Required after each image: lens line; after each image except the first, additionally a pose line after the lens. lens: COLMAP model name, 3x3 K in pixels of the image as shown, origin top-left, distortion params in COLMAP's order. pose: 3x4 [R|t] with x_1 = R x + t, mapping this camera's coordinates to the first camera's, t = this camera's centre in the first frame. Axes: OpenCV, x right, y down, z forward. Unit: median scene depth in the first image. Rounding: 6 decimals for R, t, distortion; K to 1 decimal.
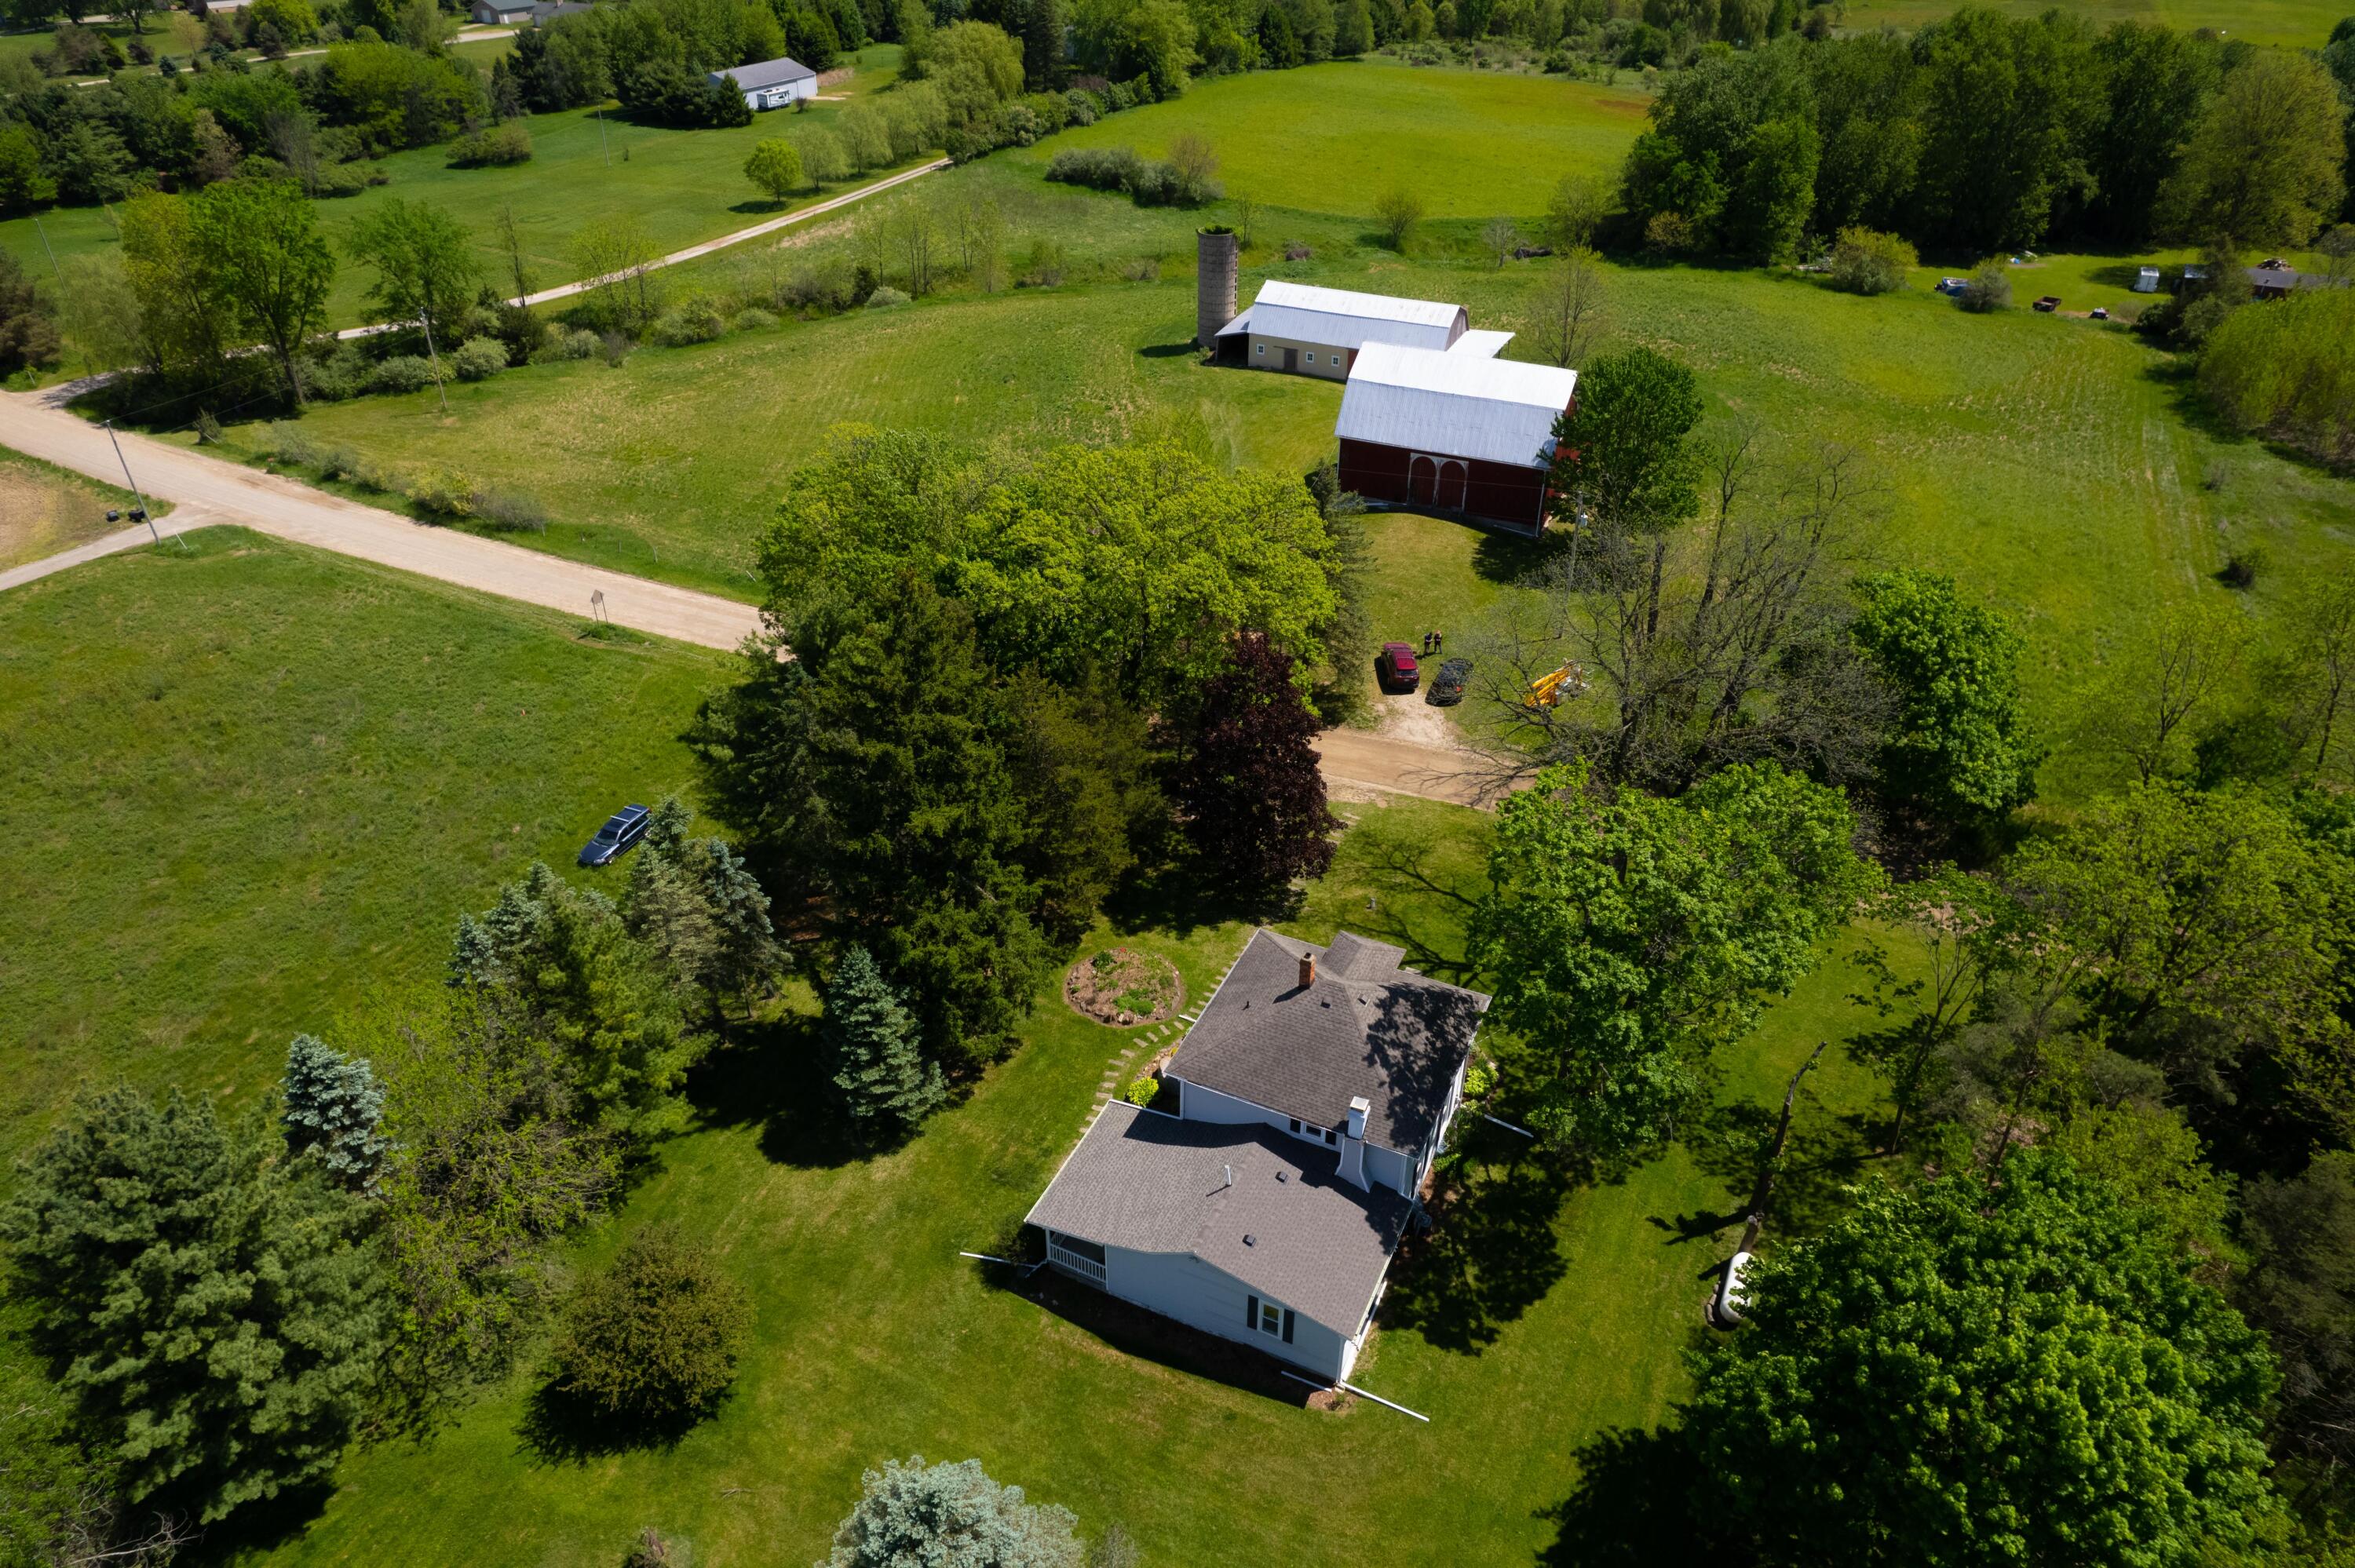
lens RADIAL K [[1510.3, 0, 1181.9], [0, 1510.3, 794.2], [0, 0, 1]] dist [-0.085583, 0.079647]
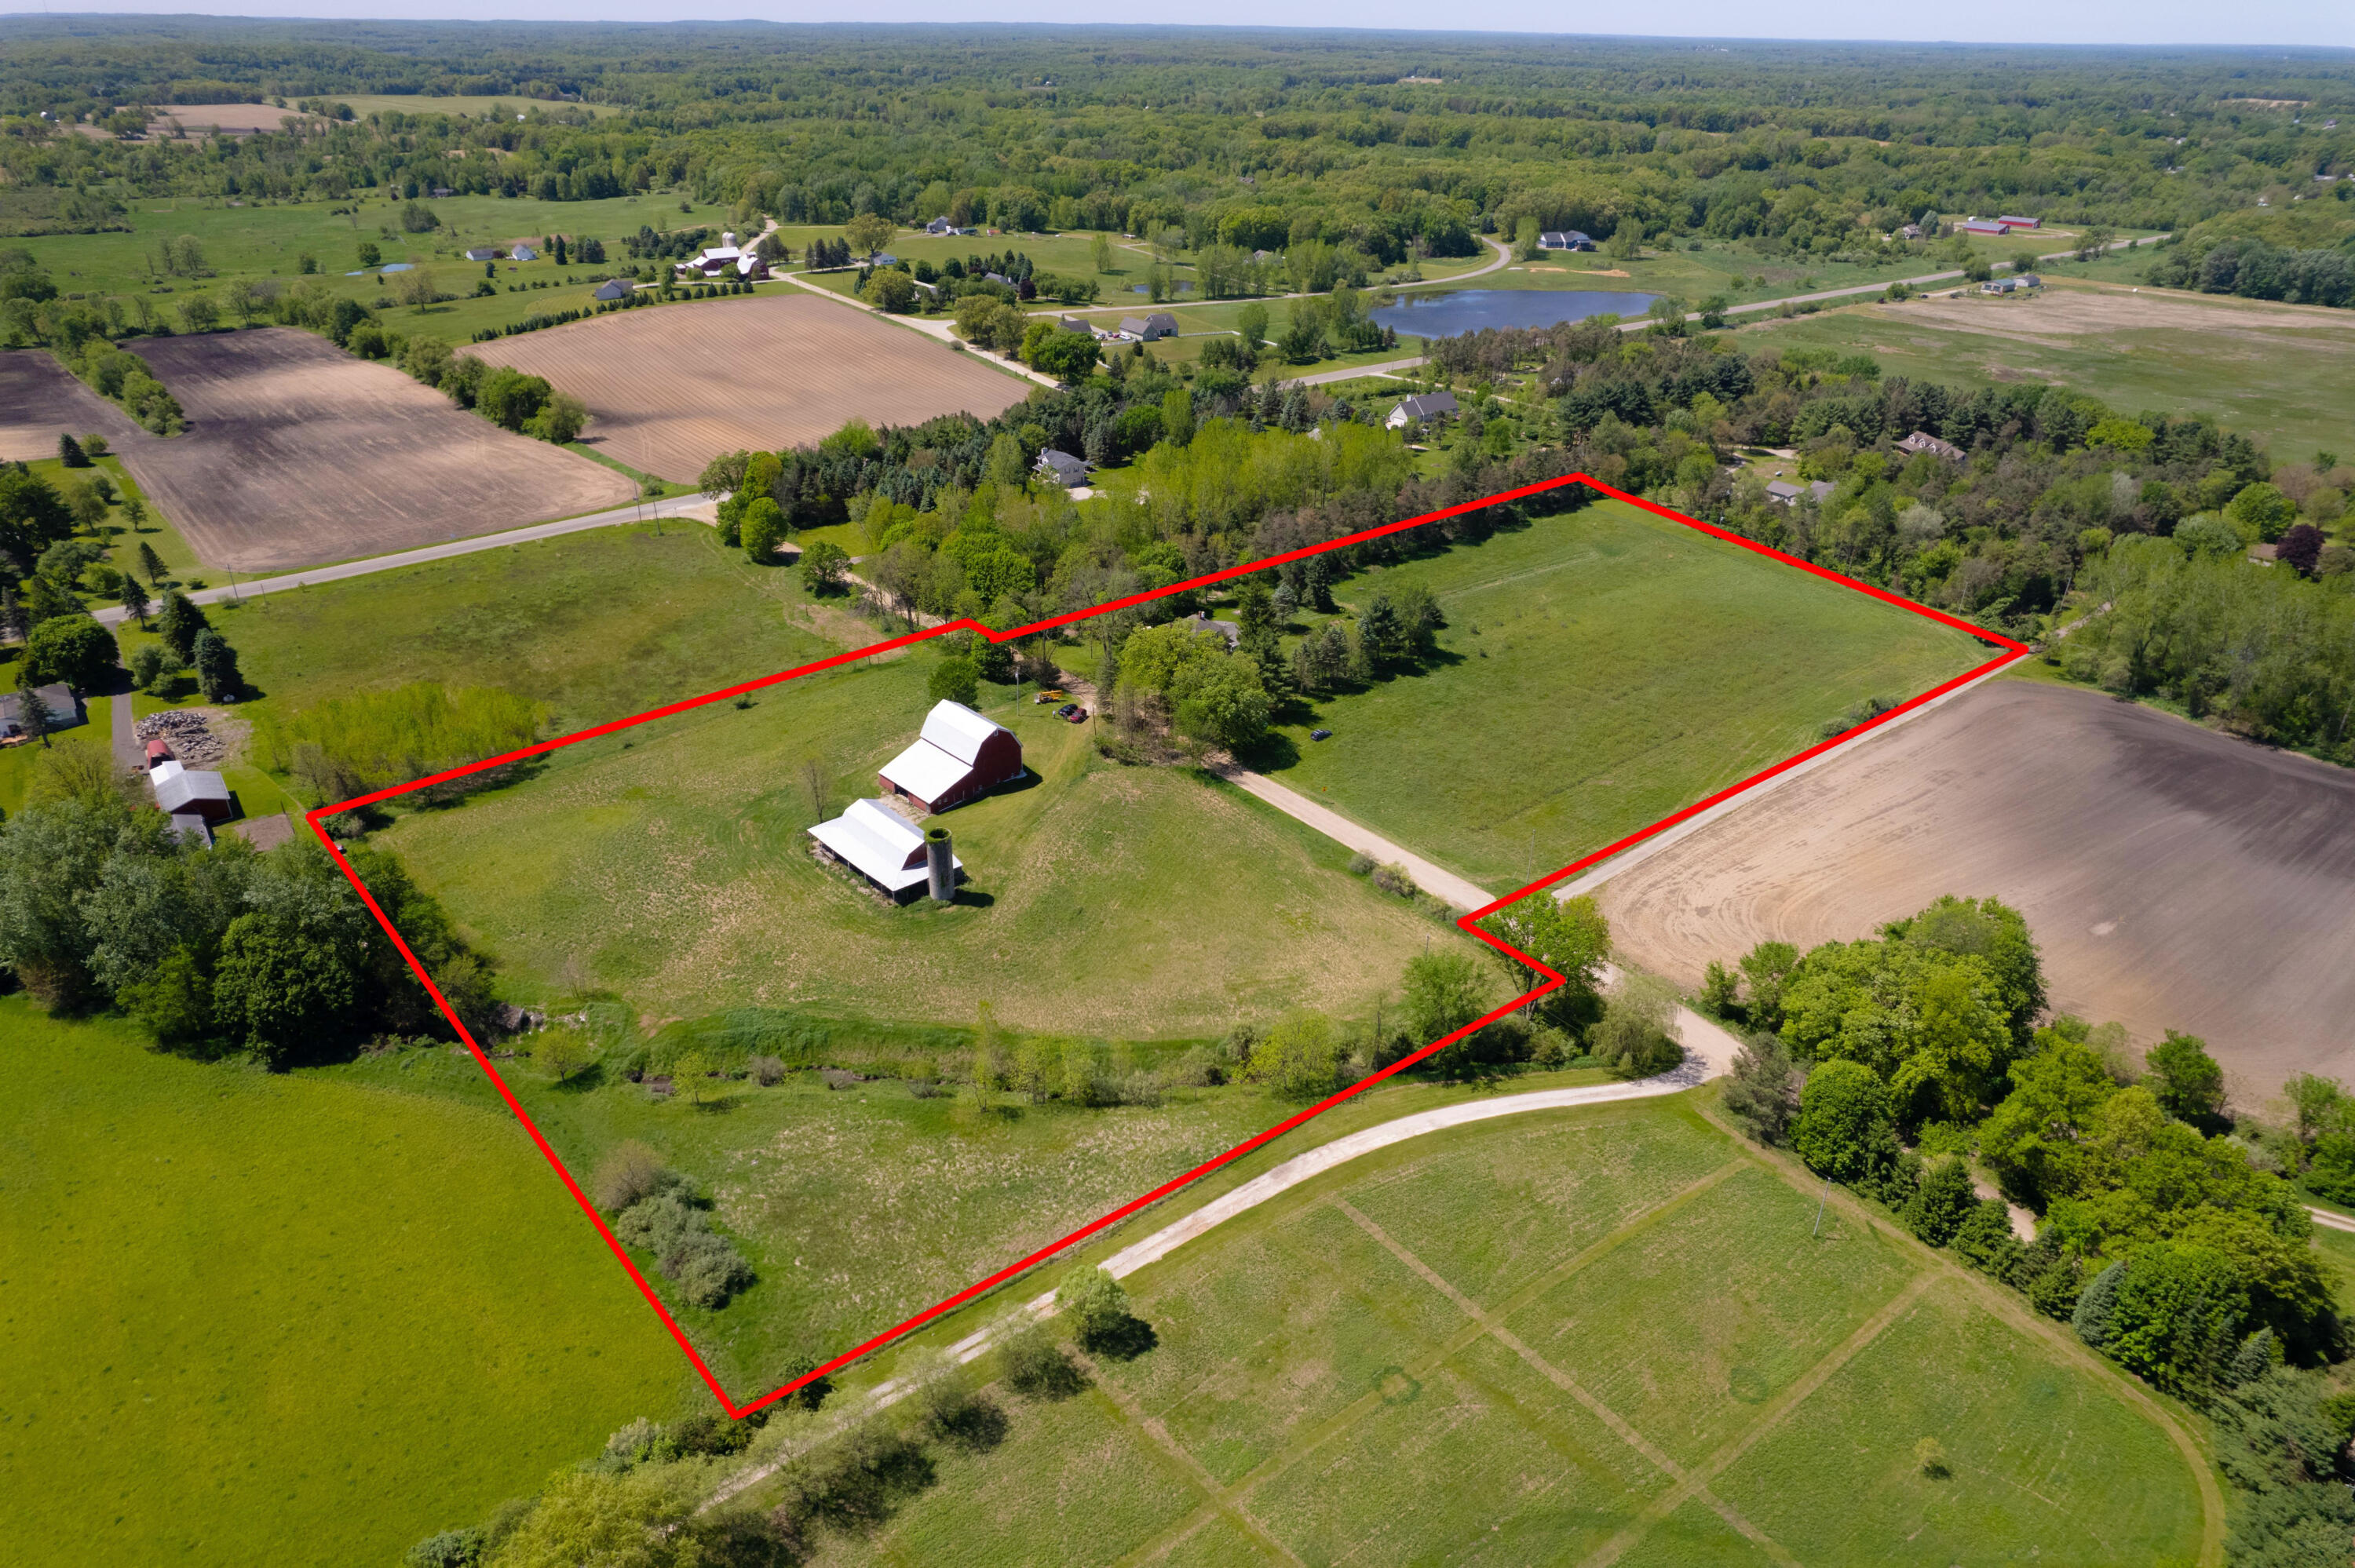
lens RADIAL K [[1501.8, 0, 1182.2], [0, 1501.8, 793.9], [0, 0, 1]] dist [-0.077666, 0.071988]
pose [[-0.917289, -0.201667, 0.343382, -0.638146], [0.206159, 0.497252, 0.842757, -1.418401], [-0.340704, 0.843843, -0.414548, 1.296136]]
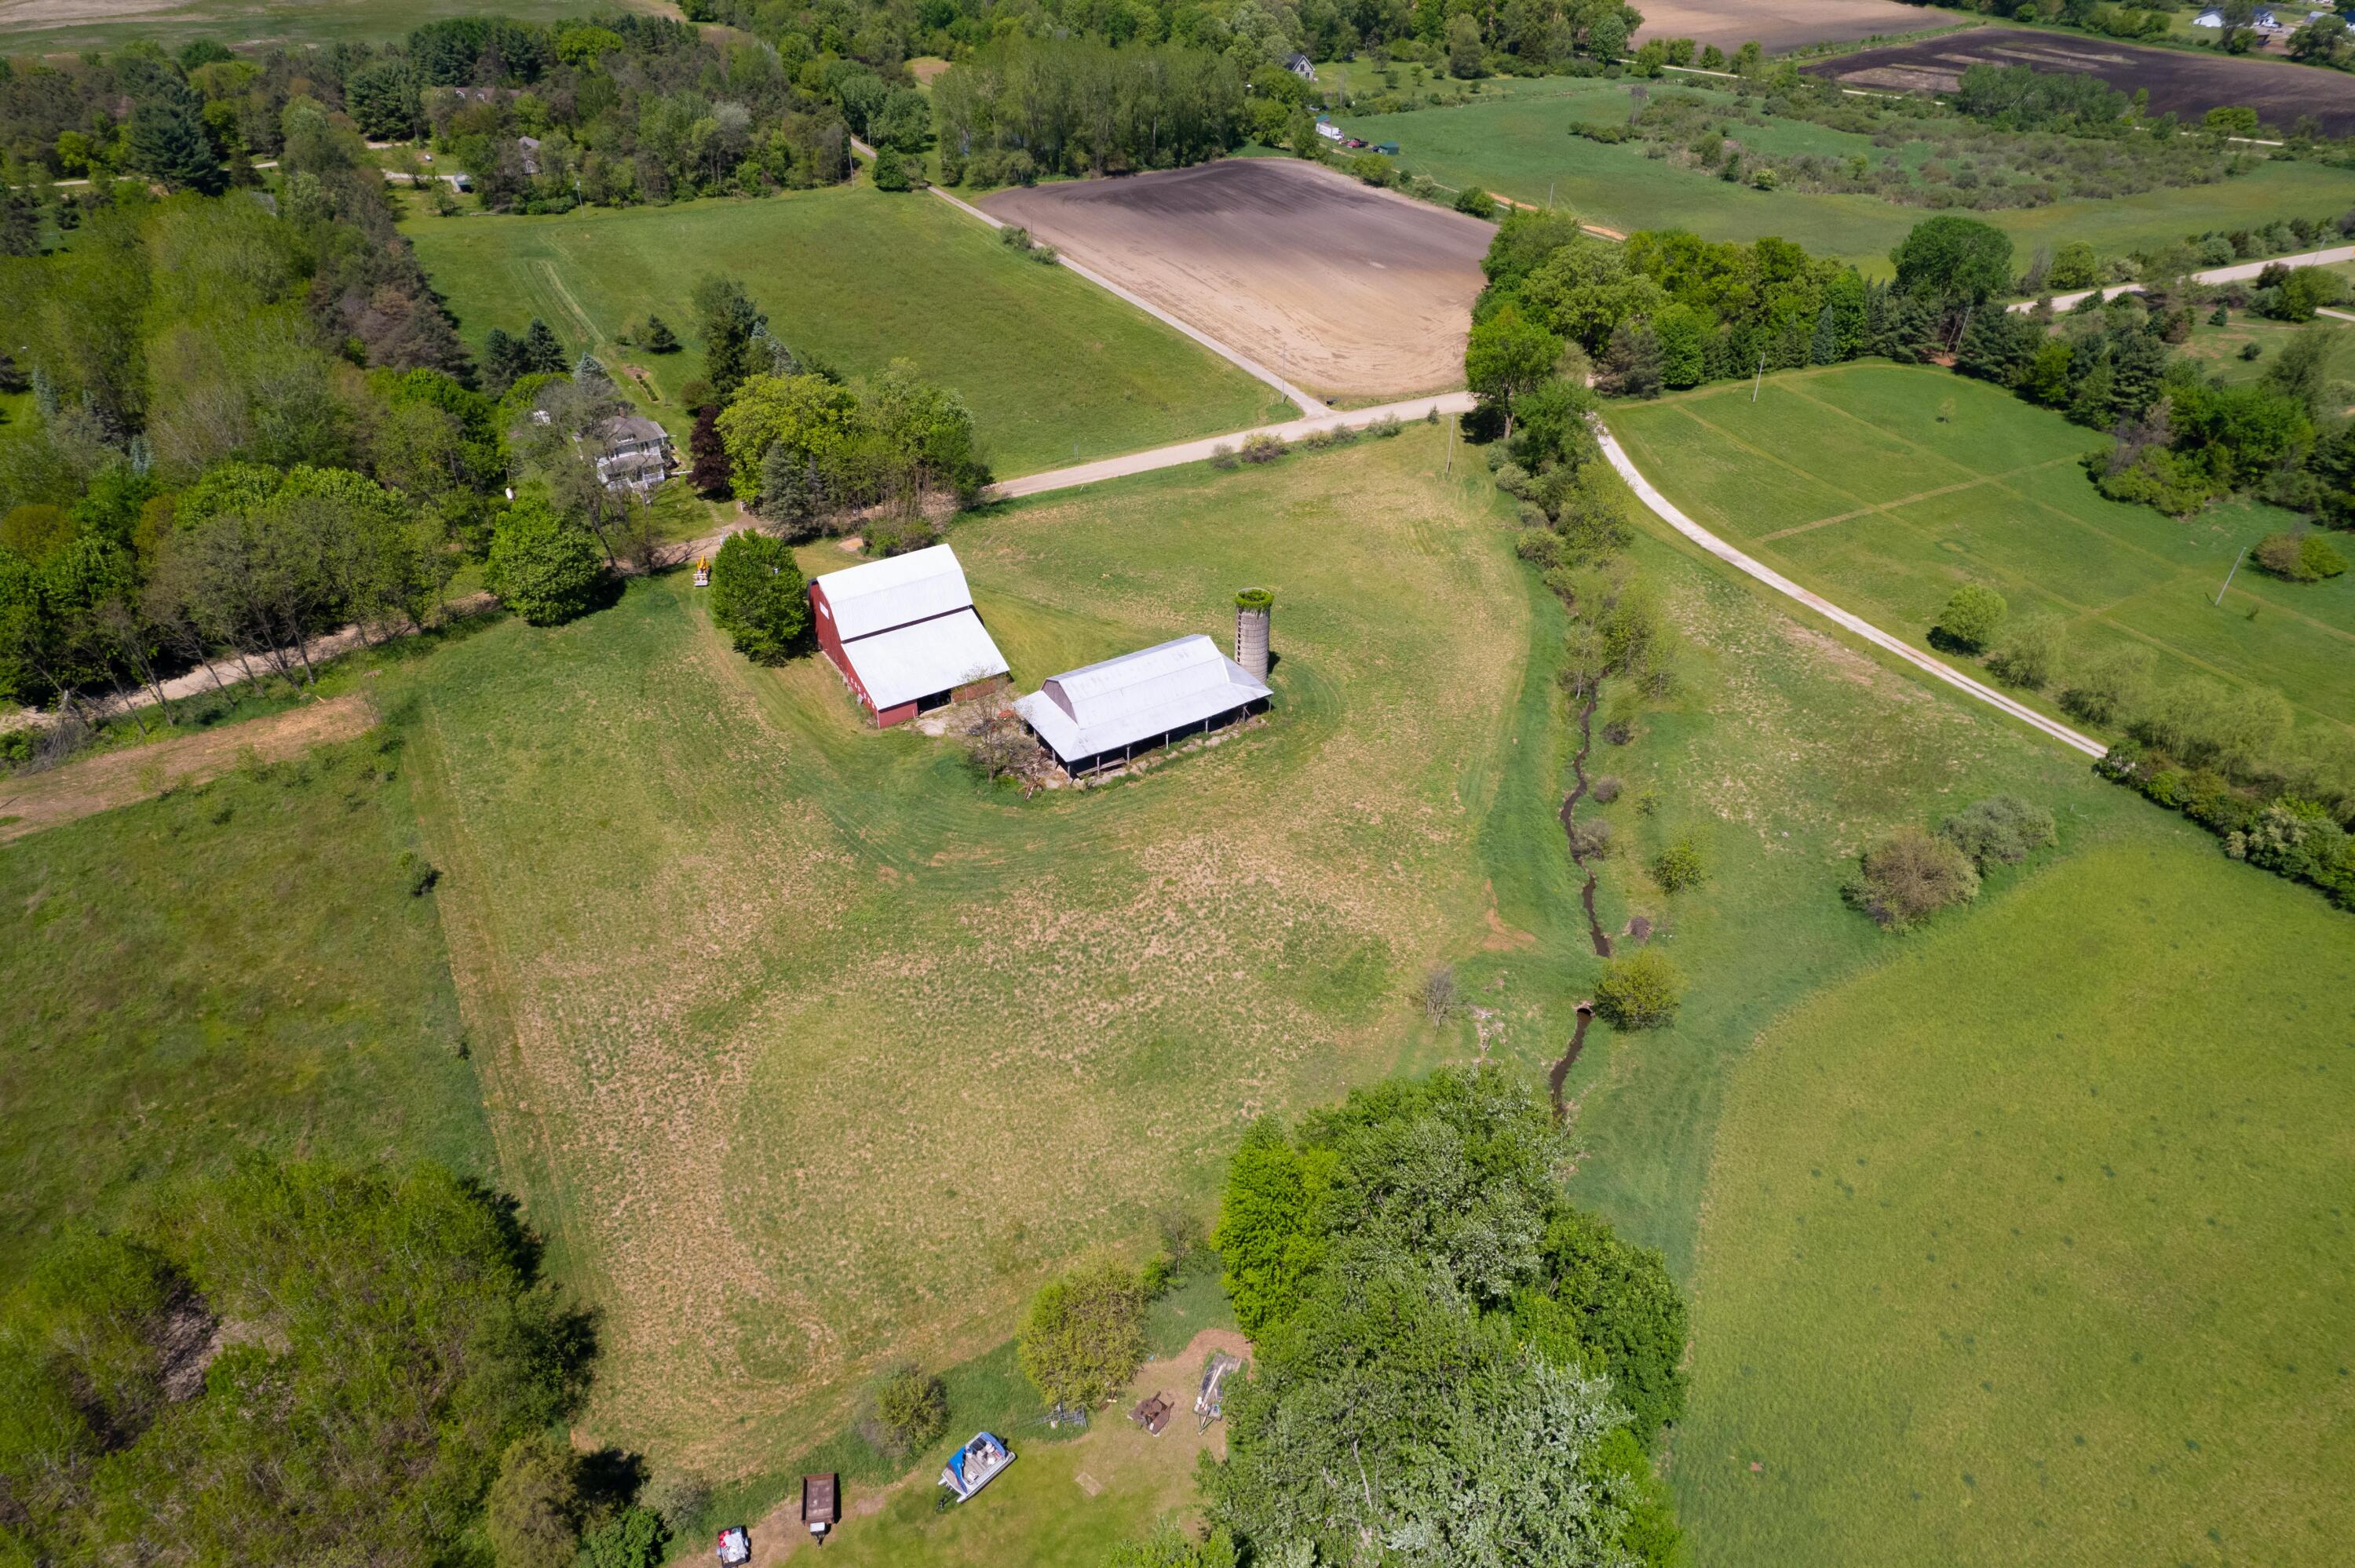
lens RADIAL K [[1501.8, 0, 1182.2], [0, 1501.8, 793.9], [0, 0, 1]] dist [-0.077666, 0.071988]
pose [[-0.559887, 0.471154, -0.681572, 0.769025], [-0.471762, 0.494964, 0.729692, -0.947849], [0.681151, 0.730085, -0.054852, 0.963602]]
